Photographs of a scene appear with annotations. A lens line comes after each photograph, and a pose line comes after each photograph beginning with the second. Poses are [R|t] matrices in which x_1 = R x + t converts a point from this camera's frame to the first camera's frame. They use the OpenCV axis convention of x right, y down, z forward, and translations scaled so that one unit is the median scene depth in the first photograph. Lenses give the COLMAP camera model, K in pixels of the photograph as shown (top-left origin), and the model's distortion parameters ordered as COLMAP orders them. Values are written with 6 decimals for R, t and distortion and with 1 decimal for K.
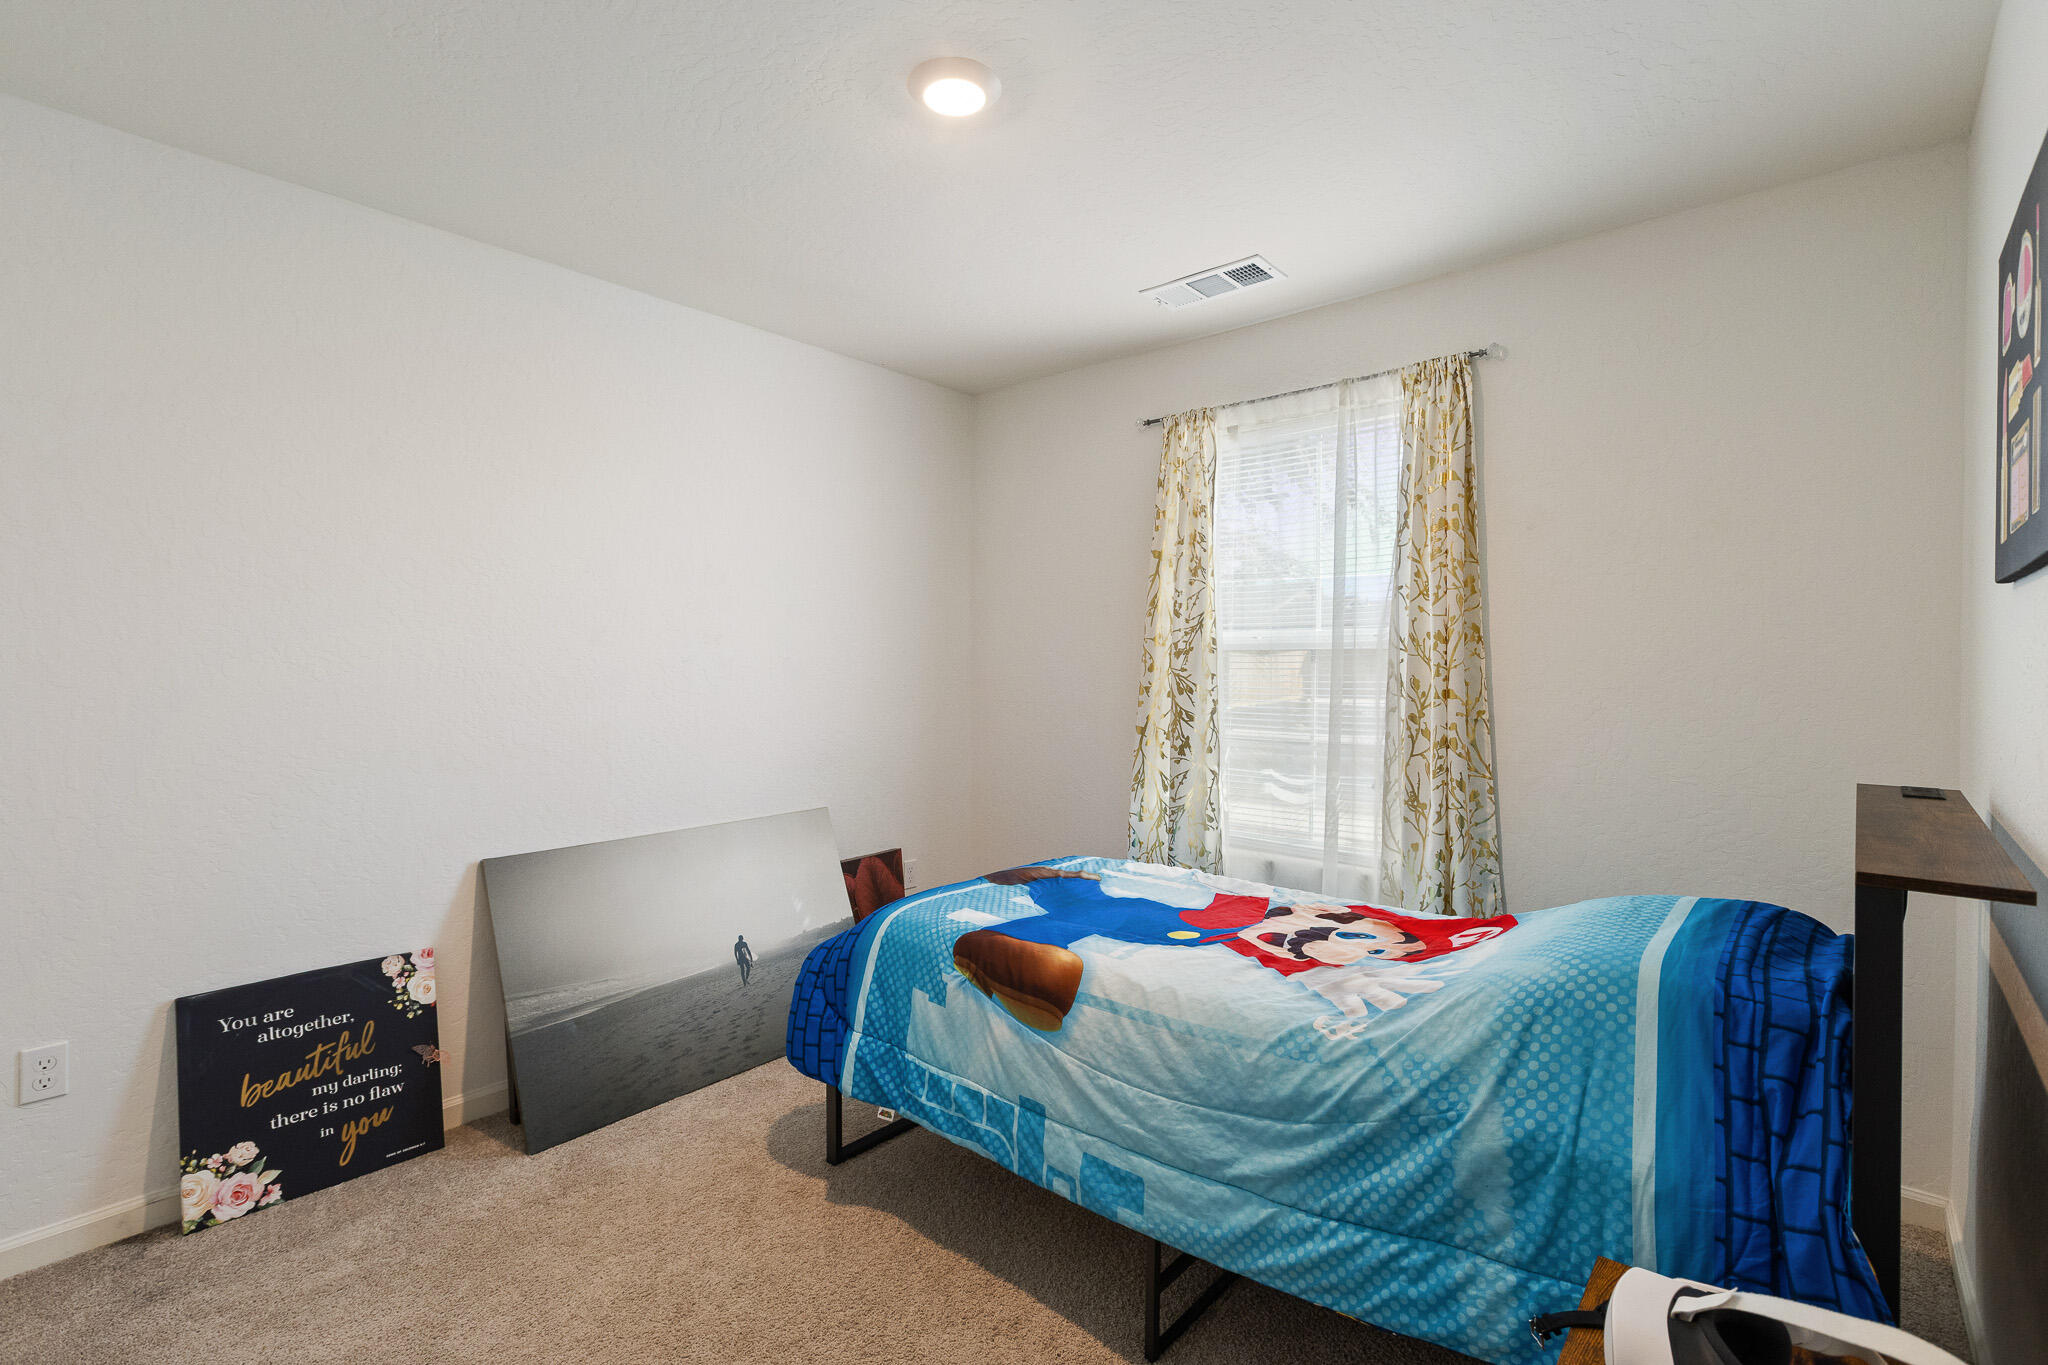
lens RADIAL K [[913.6, 0, 1026.8], [0, 913.6, 676.8], [0, 0, 1]] dist [-0.001768, 0.000014]
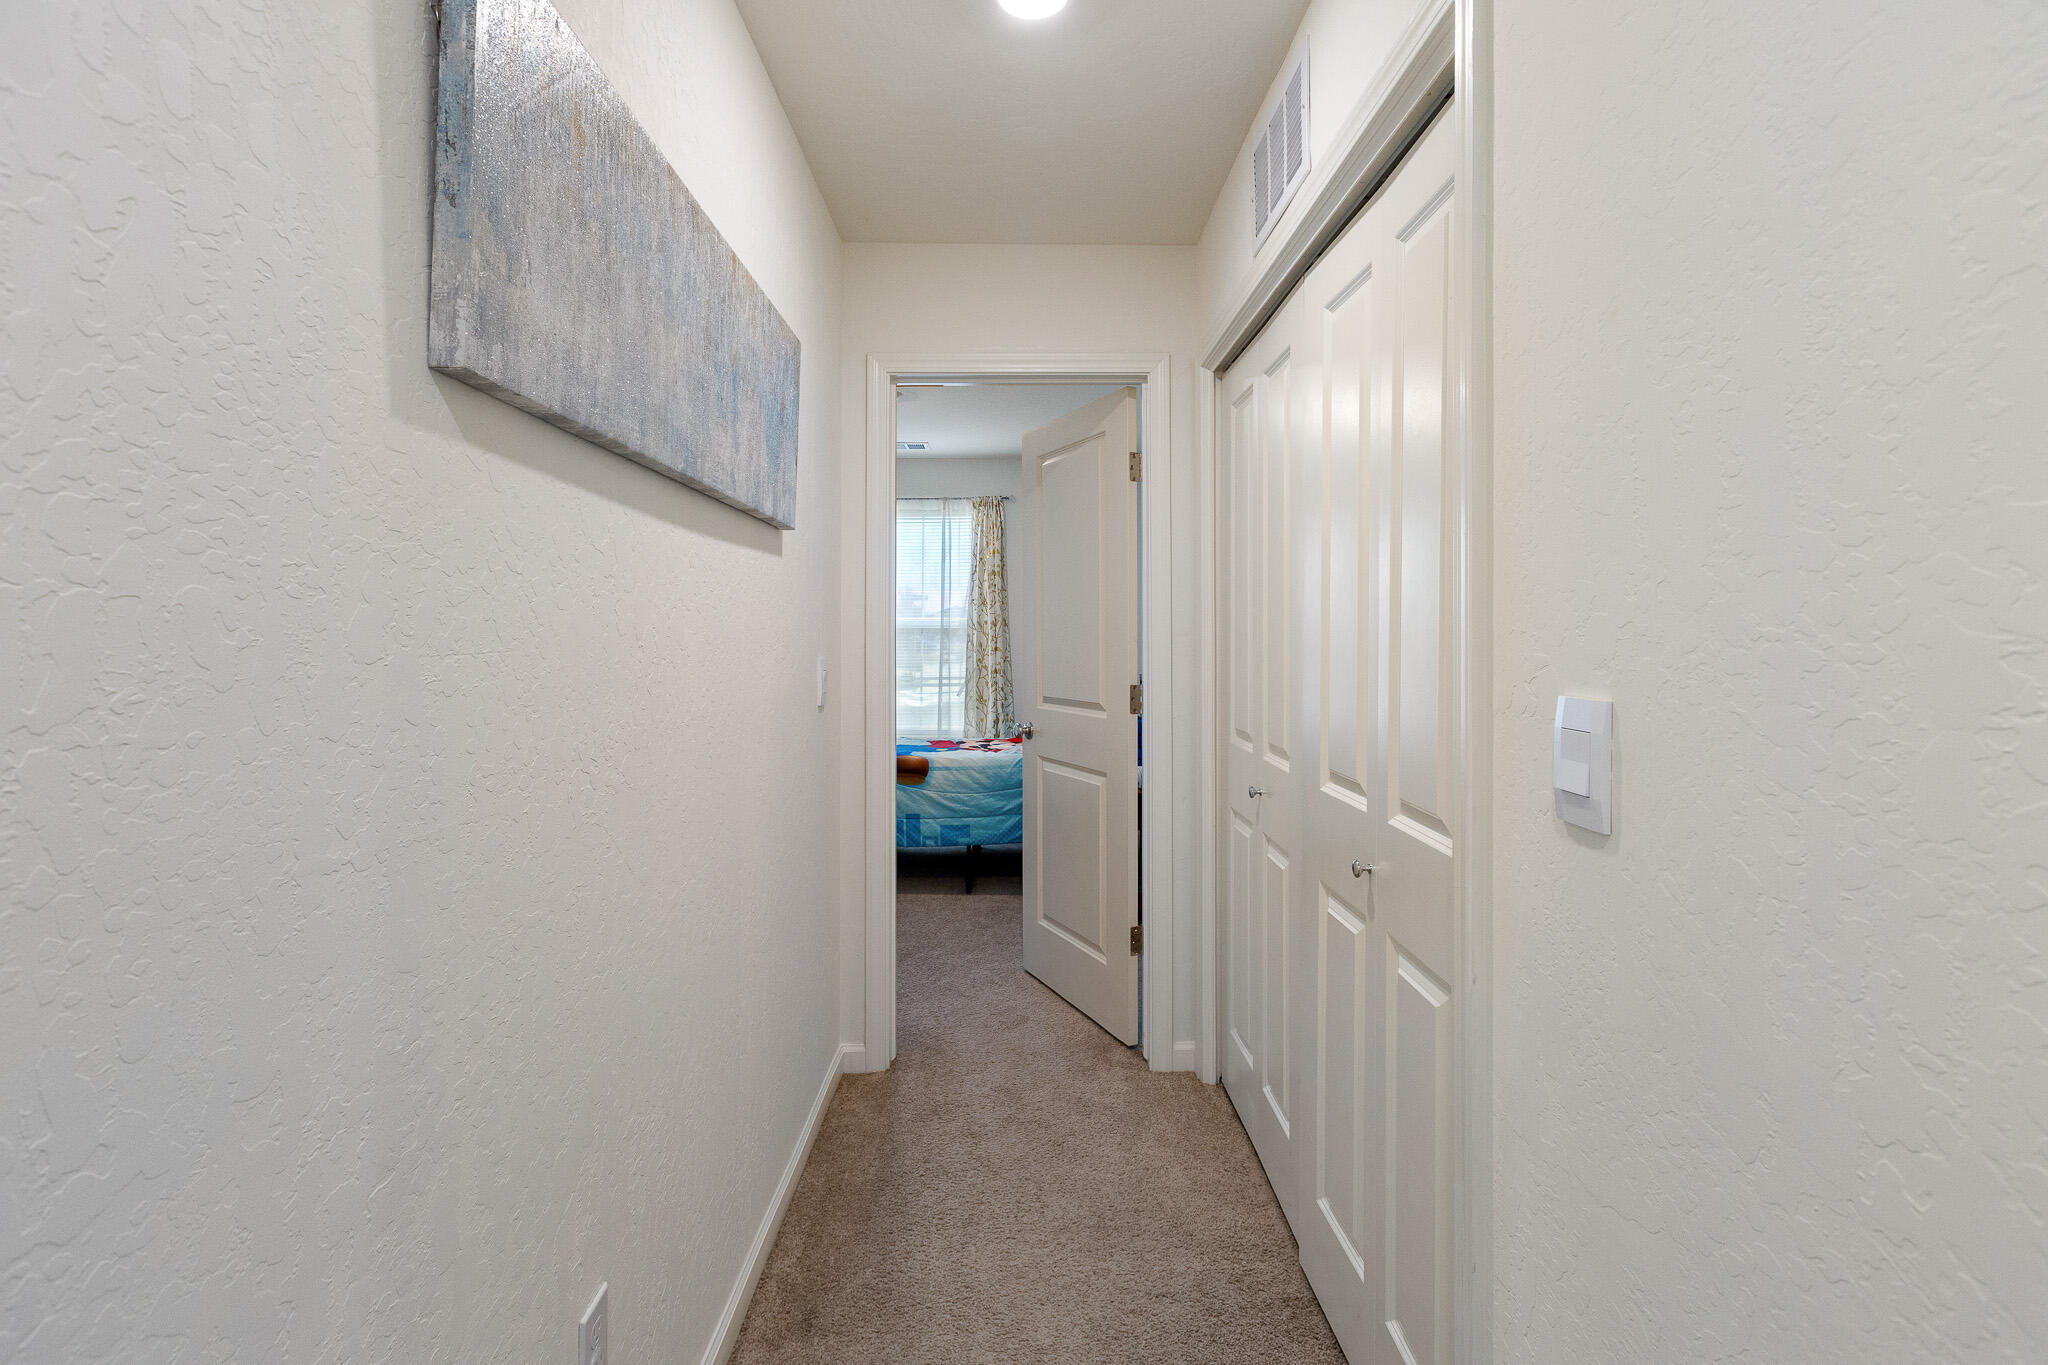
lens RADIAL K [[935.2, 0, 1026.3], [0, 935.2, 653.0], [0, 0, 1]] dist [0.003373, -0.000066]
pose [[0.740700, -0.005656, 0.671813, -1.018985], [0.004057, 0.999984, 0.003945, 0.018863], [-0.671824, -0.000196, 0.740711, -0.740660]]
